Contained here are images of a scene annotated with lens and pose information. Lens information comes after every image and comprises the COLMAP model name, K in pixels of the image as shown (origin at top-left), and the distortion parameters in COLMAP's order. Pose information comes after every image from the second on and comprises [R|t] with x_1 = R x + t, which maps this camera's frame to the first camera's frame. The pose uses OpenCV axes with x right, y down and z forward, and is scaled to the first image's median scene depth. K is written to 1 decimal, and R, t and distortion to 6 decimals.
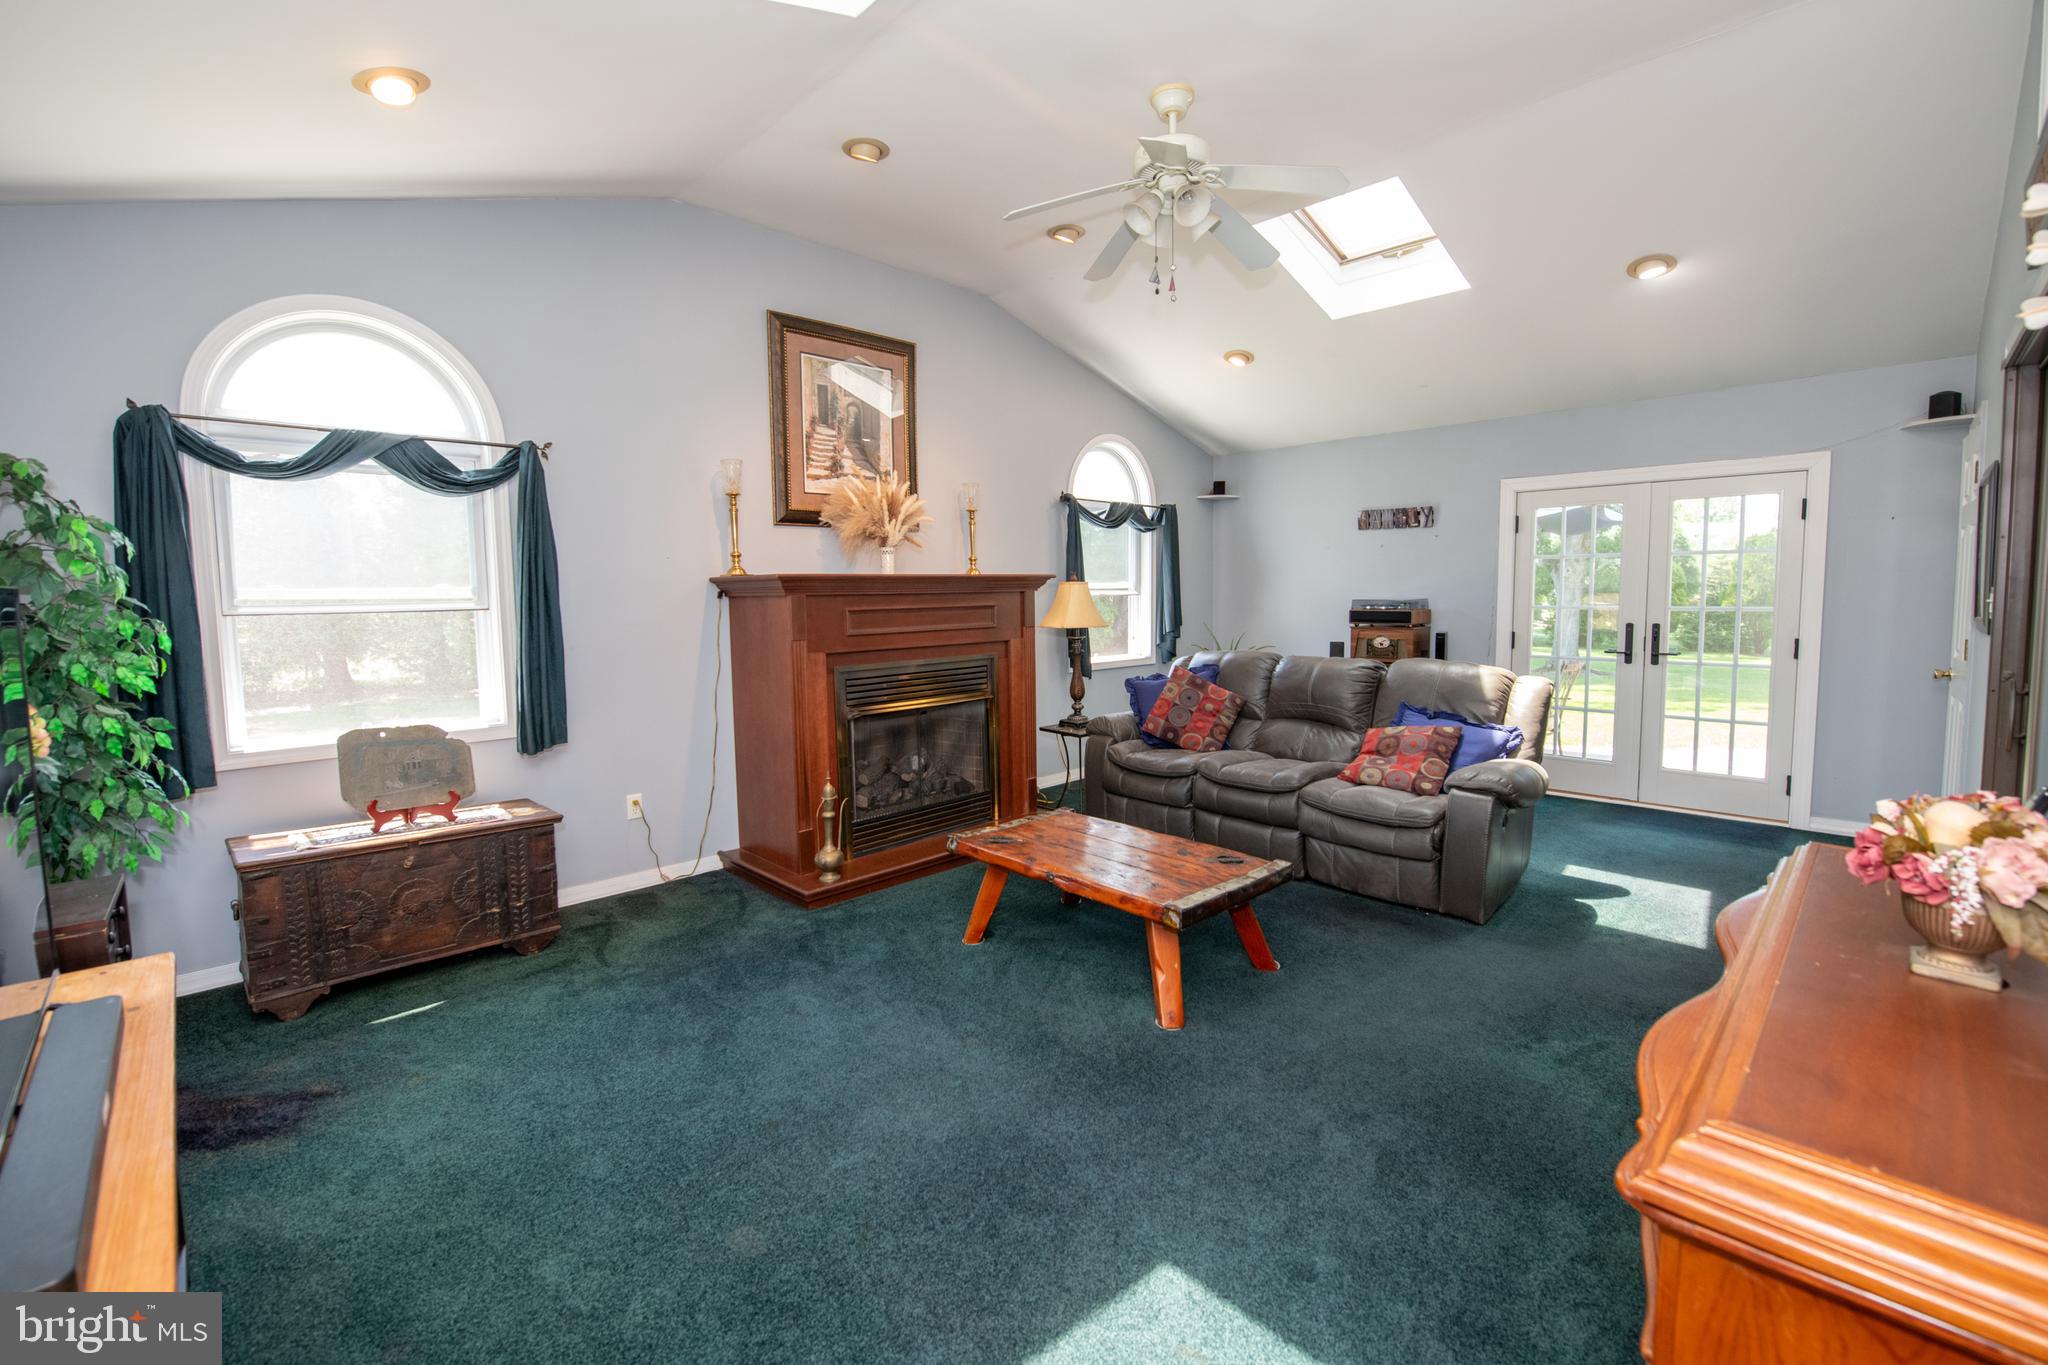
lens RADIAL K [[881.4, 0, 1025.2], [0, 881.4, 664.6], [0, 0, 1]] dist [-0.003940, -0.000604]
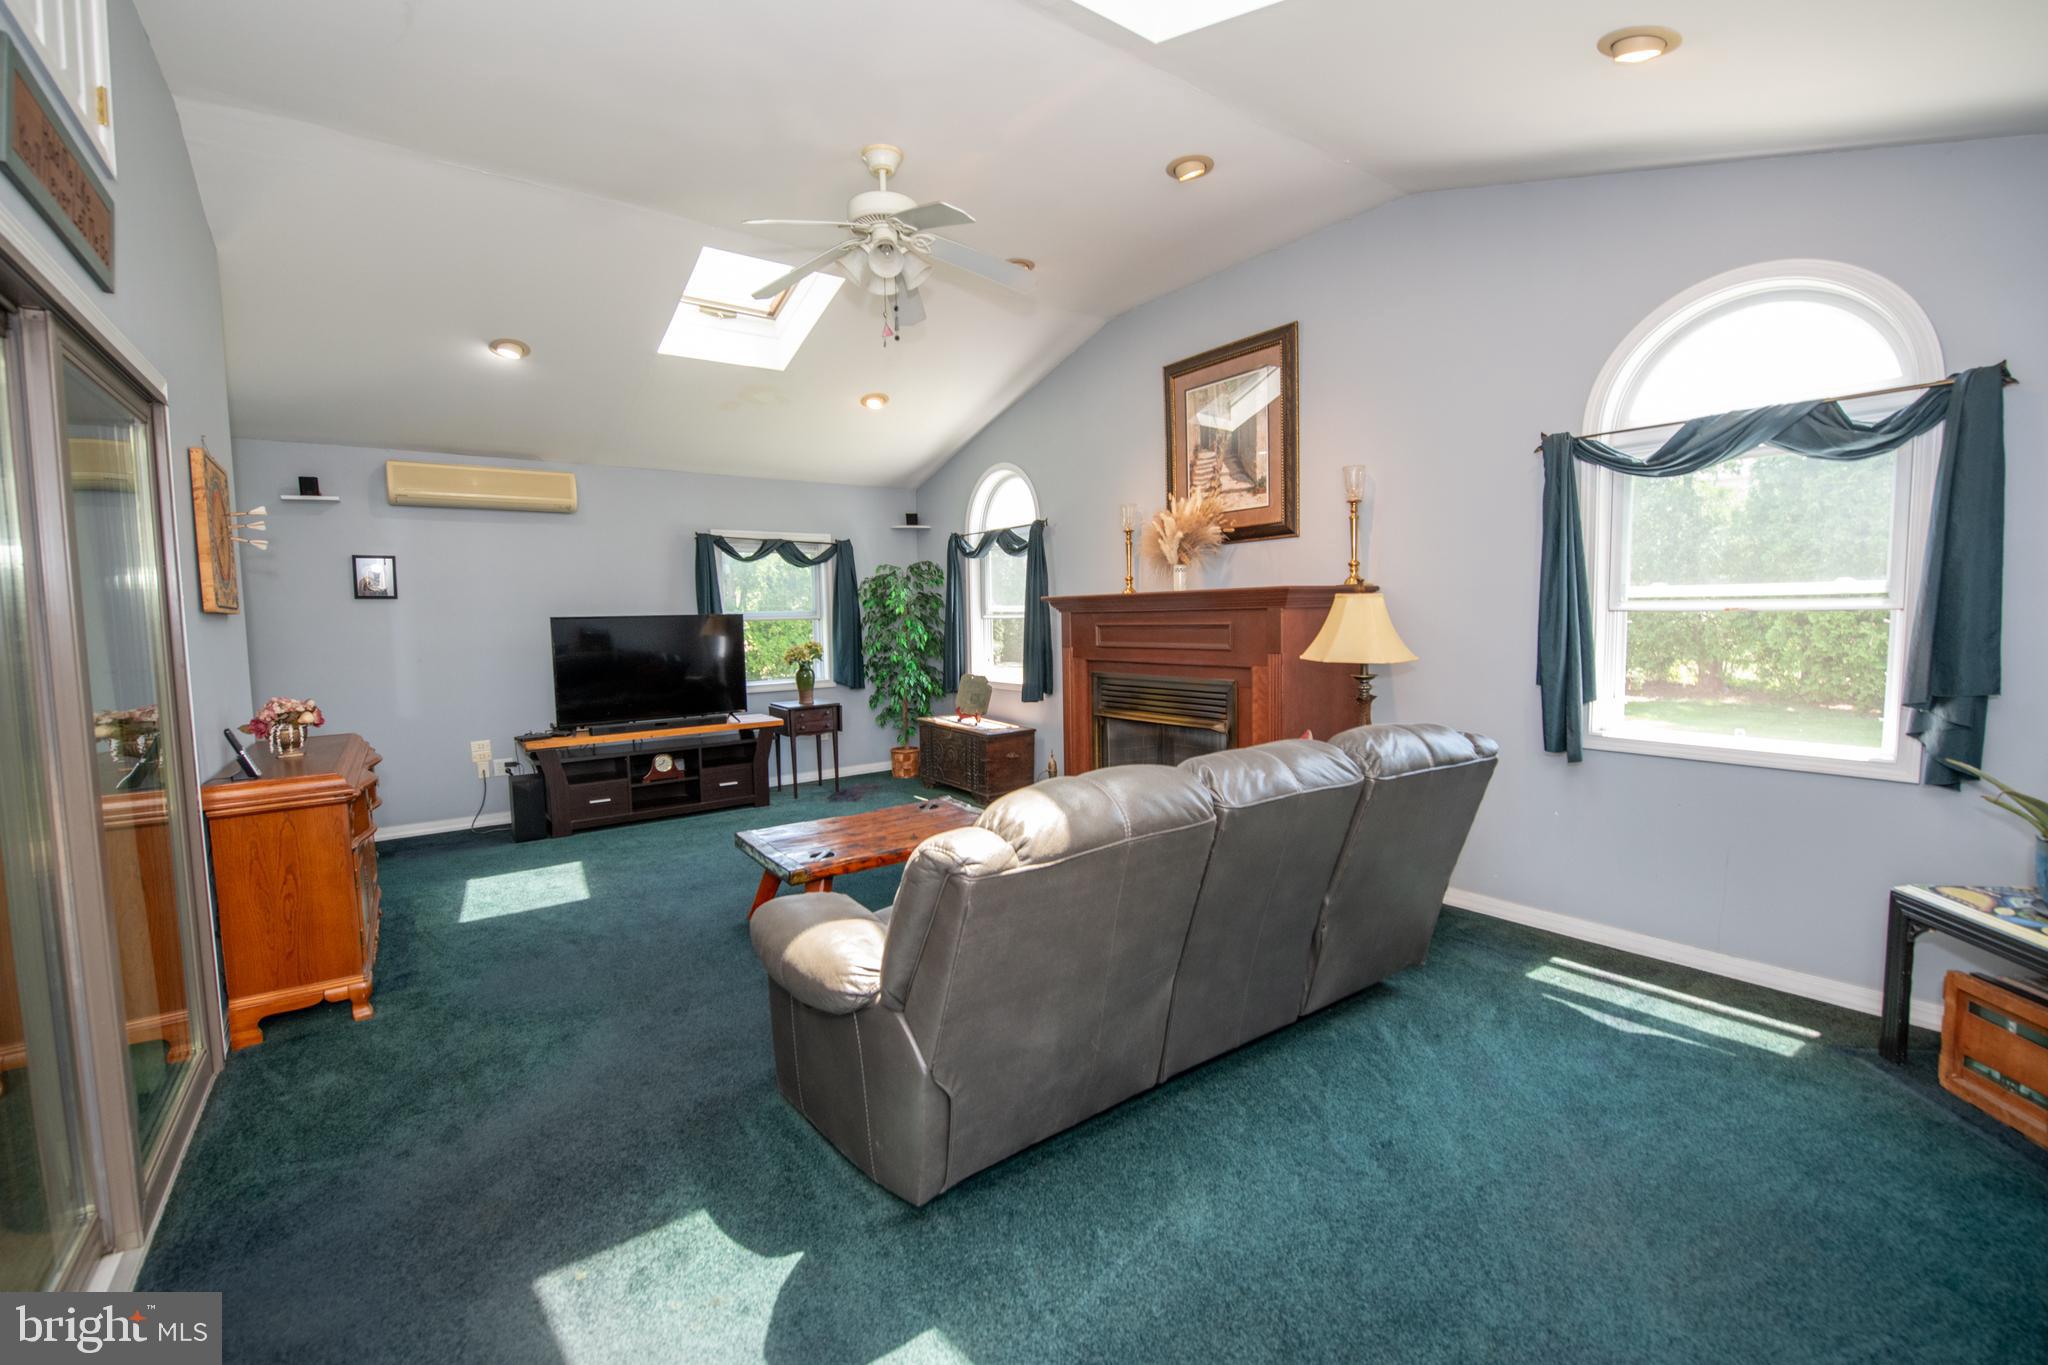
lens RADIAL K [[881.4, 0, 1035.1], [0, 881.4, 677.3], [0, 0, 1]] dist [-0.003940, -0.000604]
pose [[-0.143063, 0.100825, -0.984565, 0.888484], [-0.047109, 0.992976, 0.108532, -0.105166], [0.988592, 0.061909, -0.137308, 0.969738]]
